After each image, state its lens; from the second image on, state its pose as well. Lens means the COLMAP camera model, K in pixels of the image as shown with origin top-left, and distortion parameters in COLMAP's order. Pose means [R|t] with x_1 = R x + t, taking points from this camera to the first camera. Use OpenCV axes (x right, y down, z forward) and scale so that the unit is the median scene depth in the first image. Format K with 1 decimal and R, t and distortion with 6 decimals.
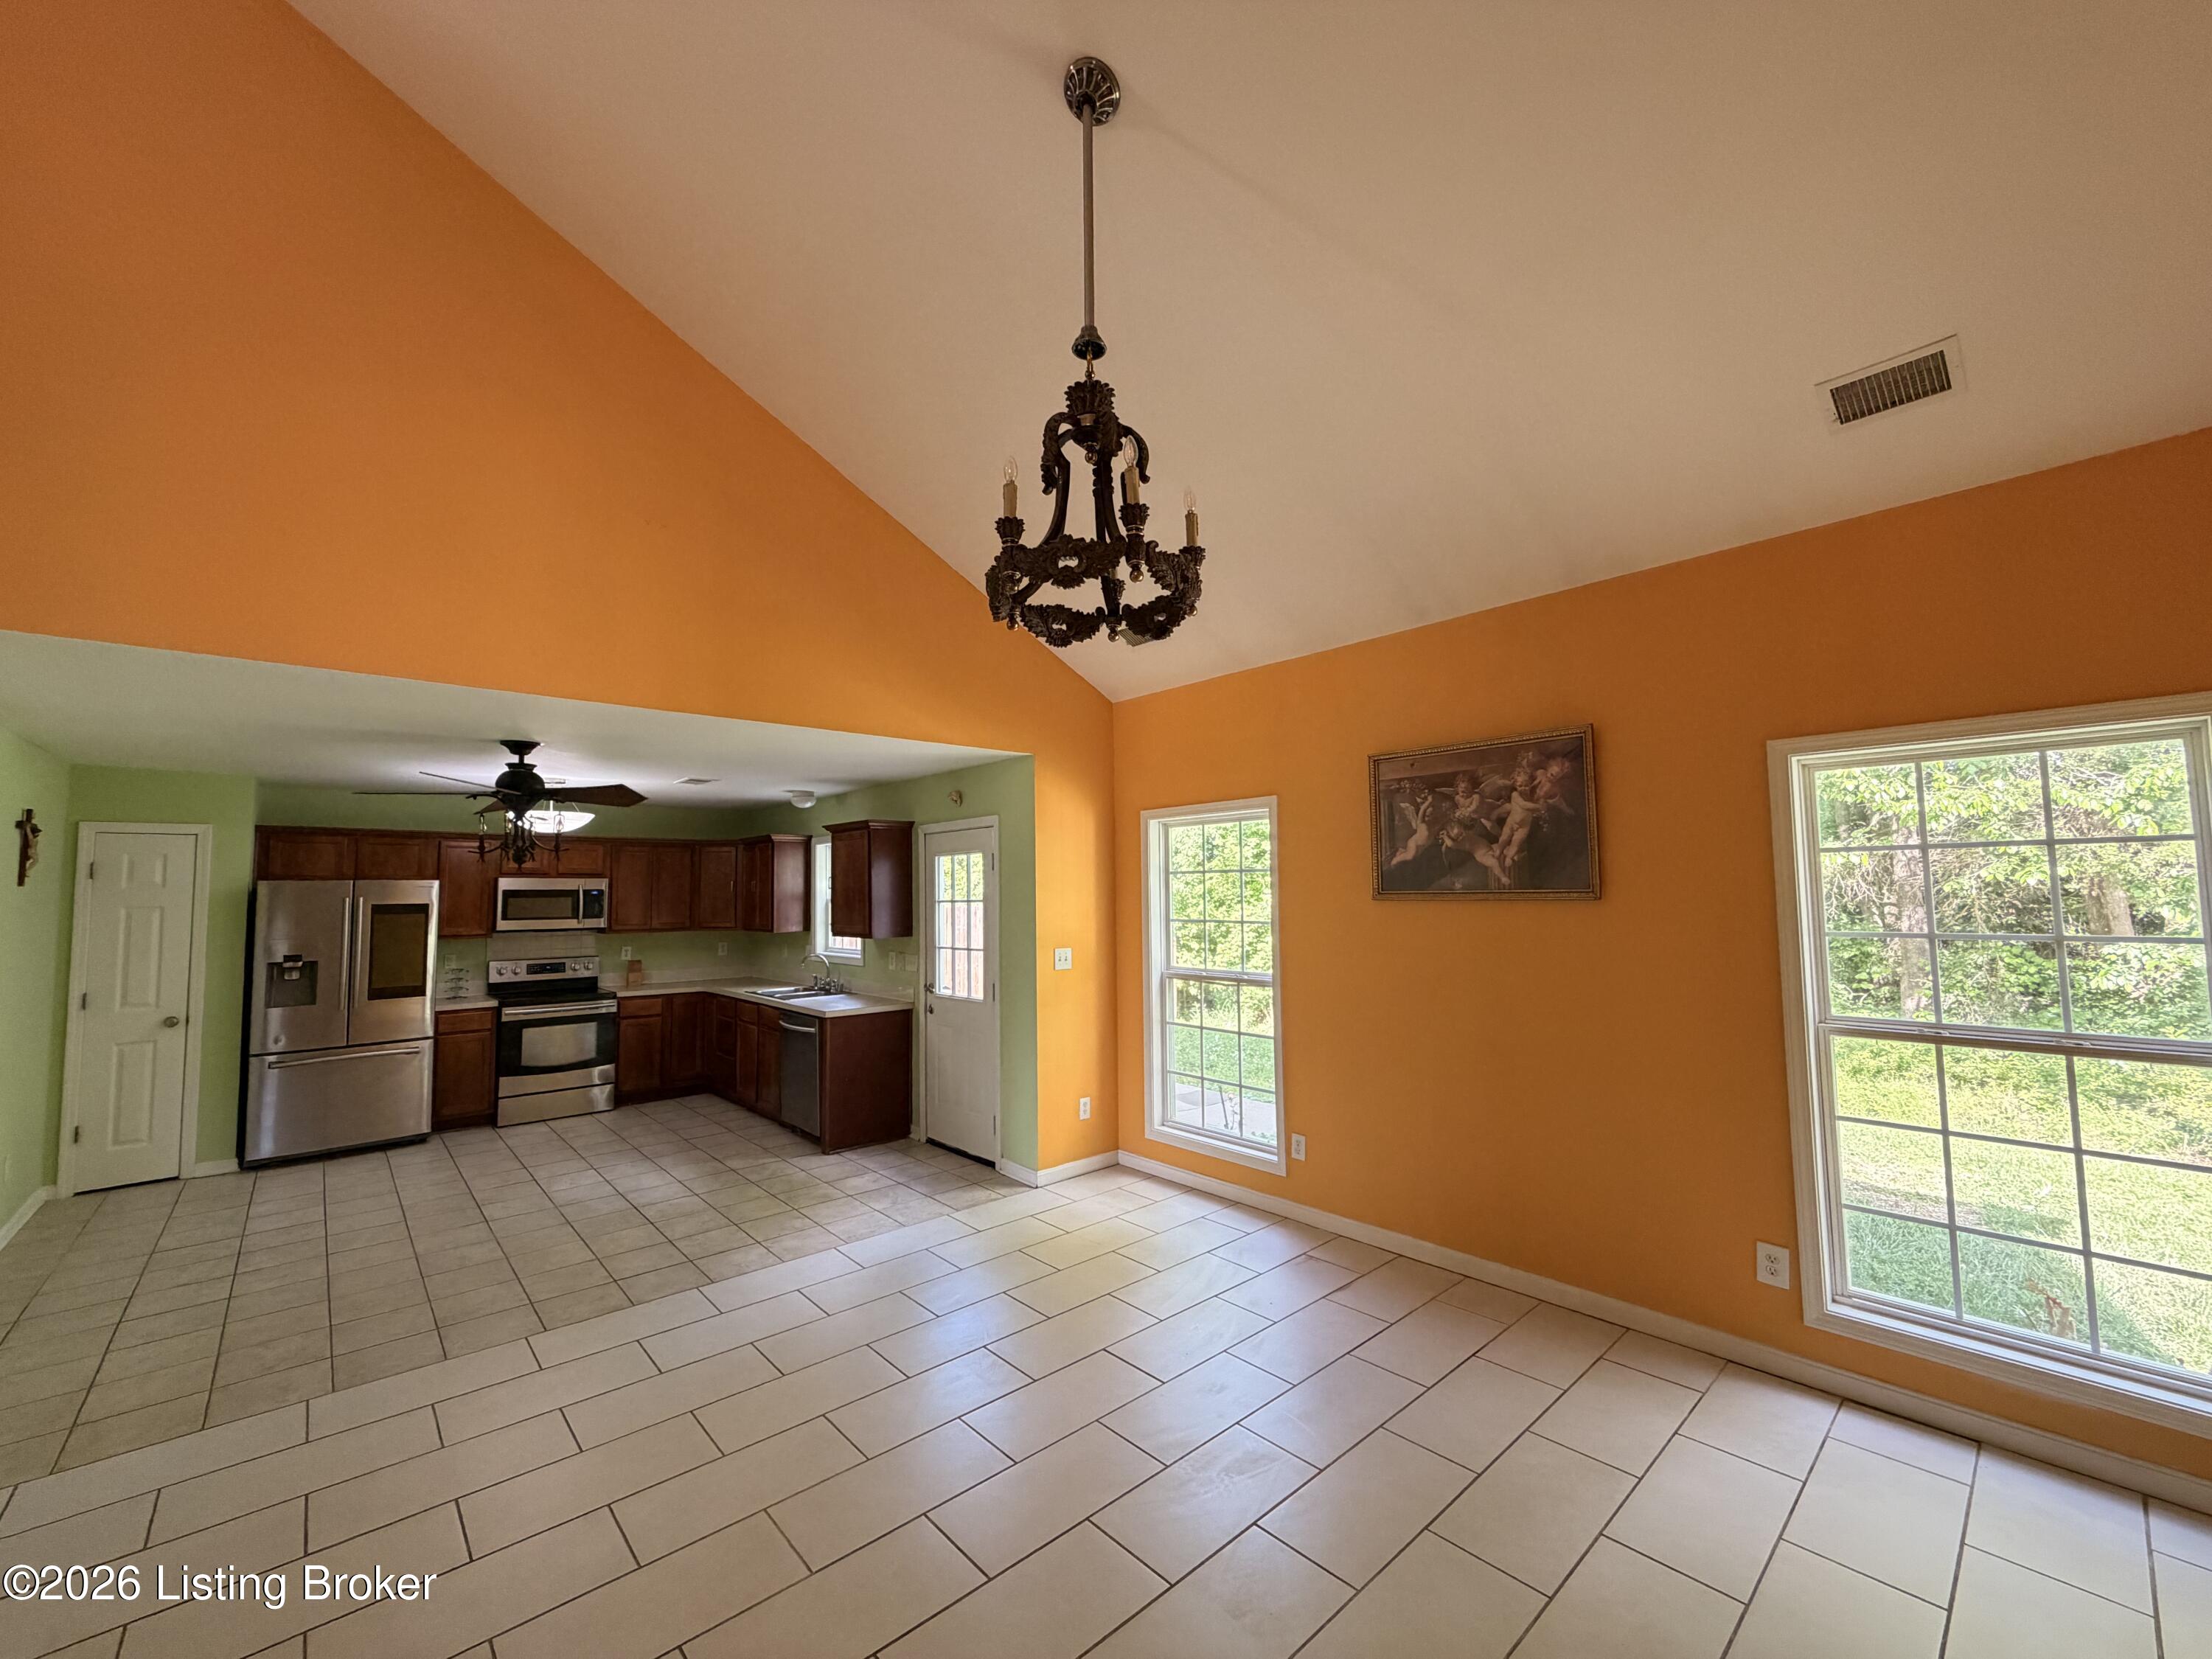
lens RADIAL K [[884.8, 0, 1099.9], [0, 884.8, 834.7], [0, 0, 1]] dist [-0.000267, 0.000424]
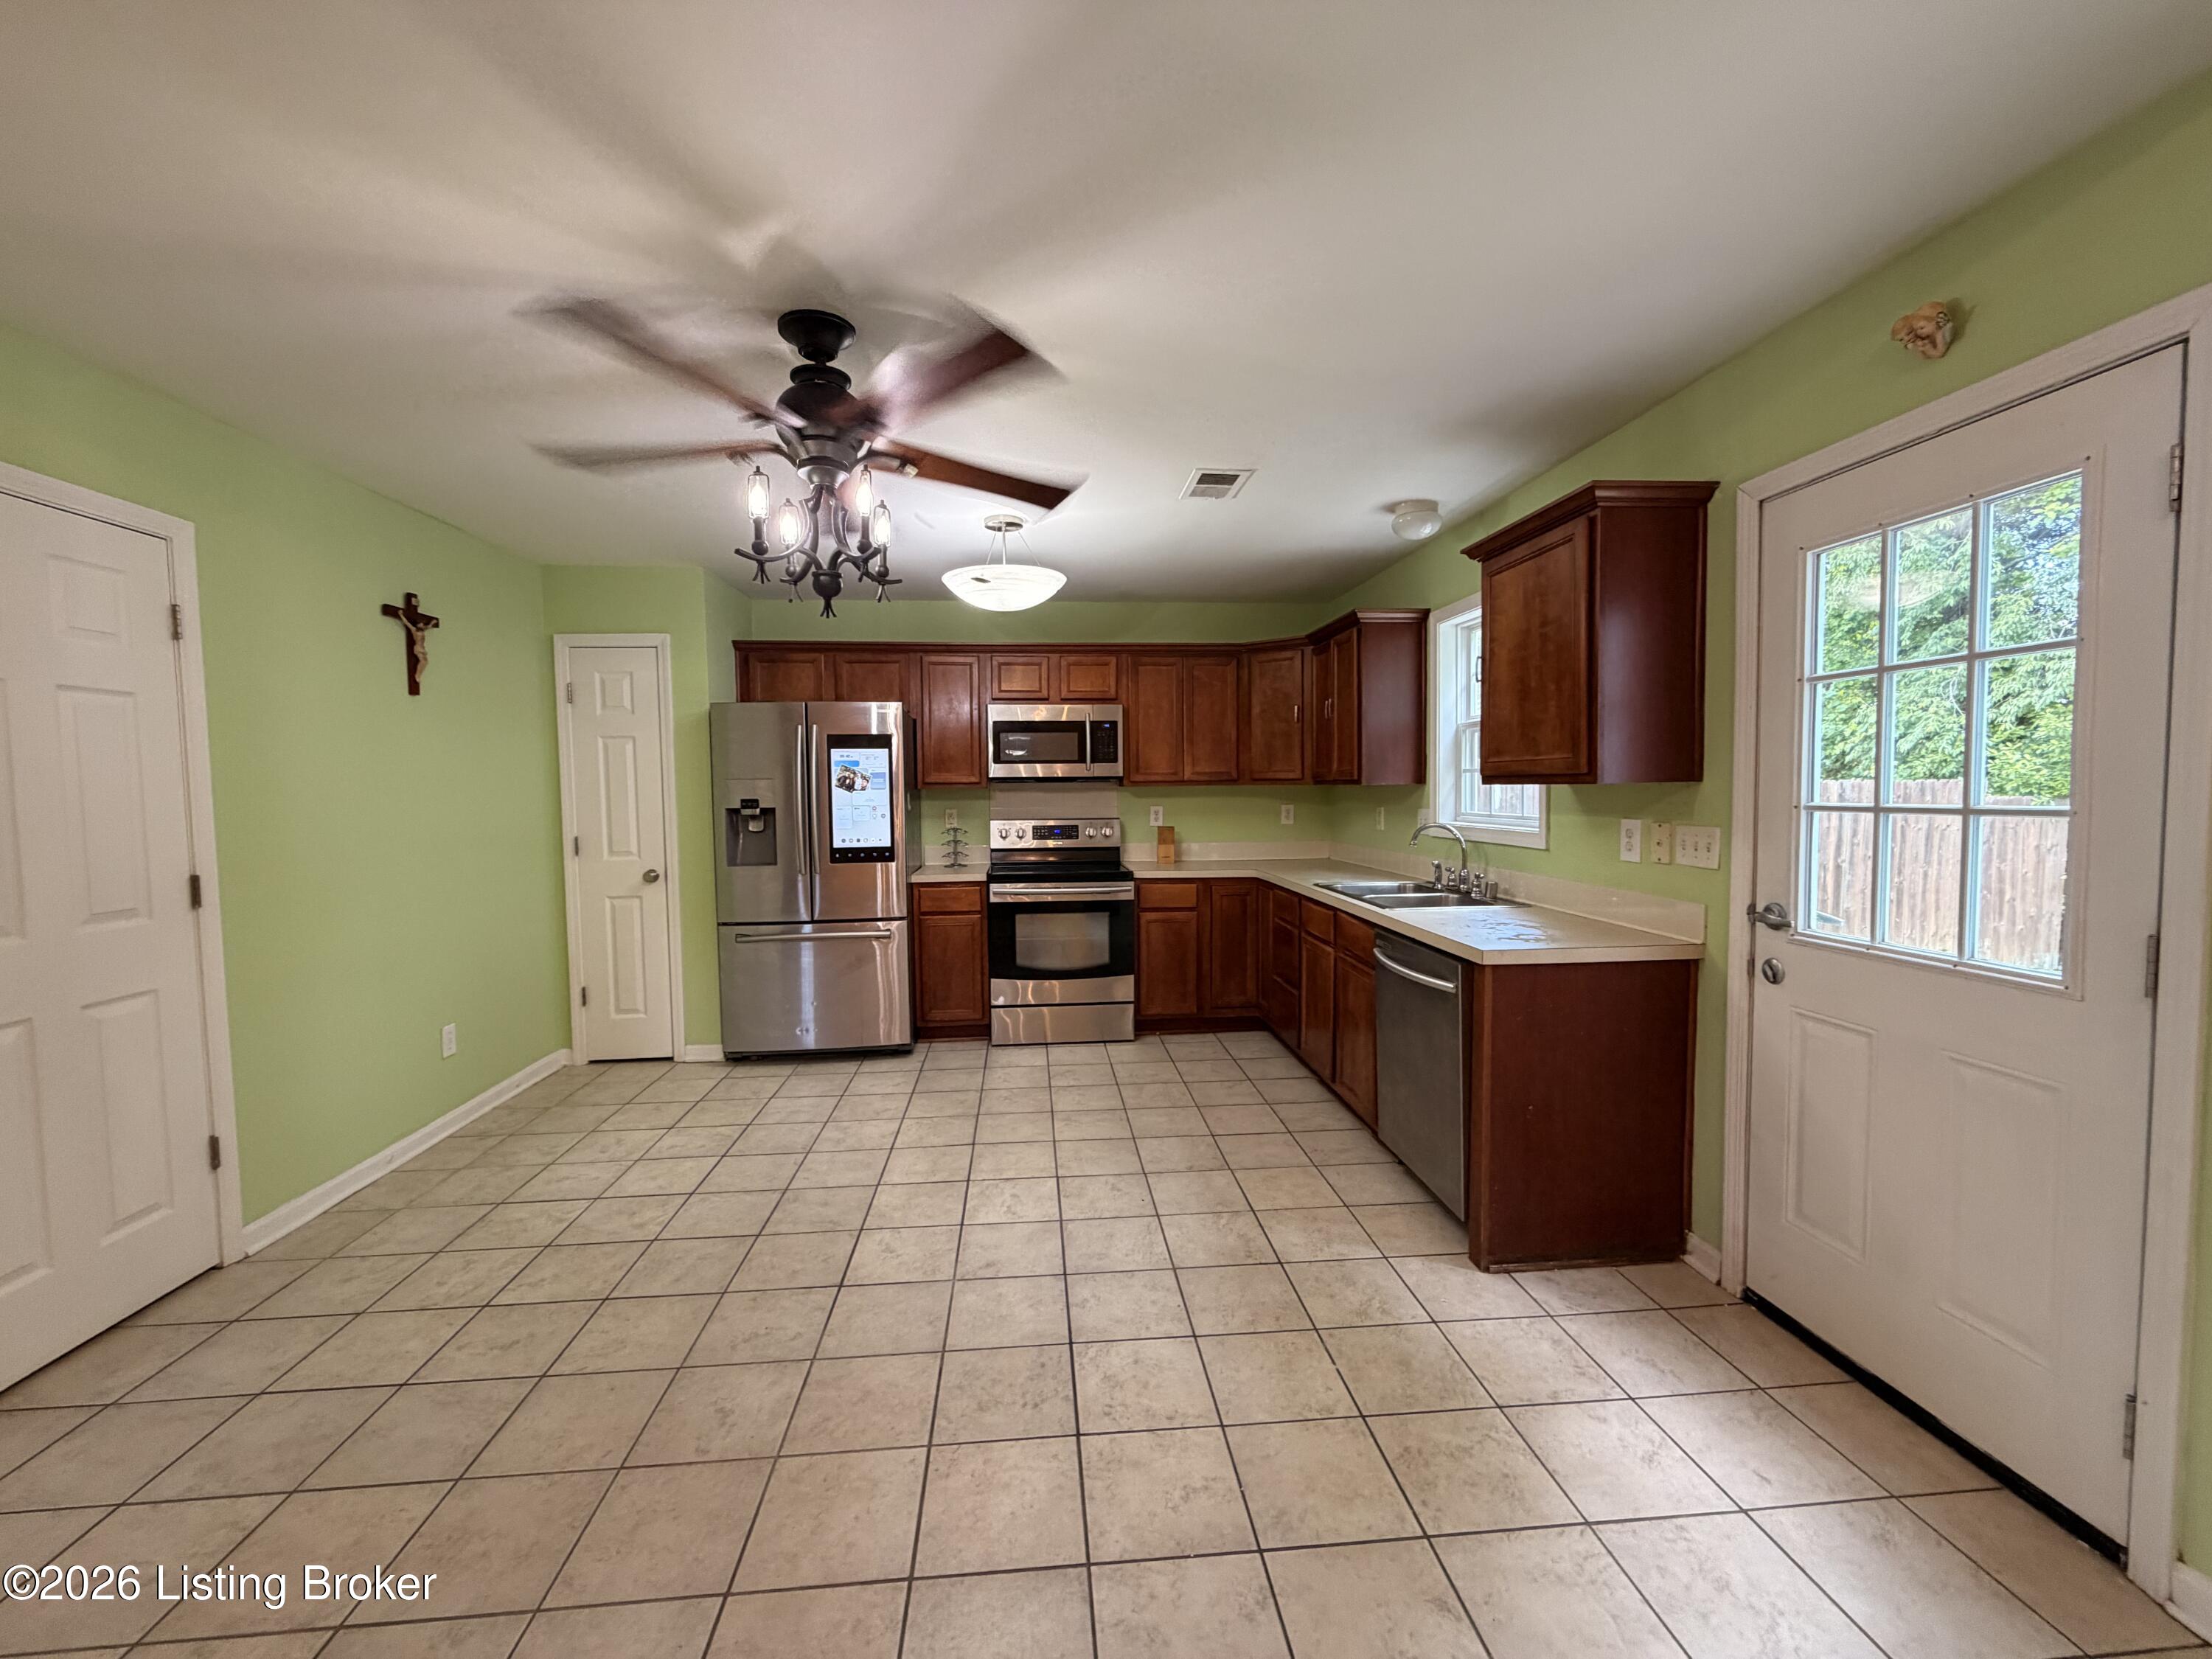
lens RADIAL K [[884.8, 0, 1099.9], [0, 884.8, 834.7], [0, 0, 1]] dist [-0.000267, 0.000424]
pose [[0.802604, 0.037605, -0.595326, -0.191651], [0.040219, 0.992328, 0.116905, 0.081384], [0.595155, -0.117772, 0.794934, 0.519088]]
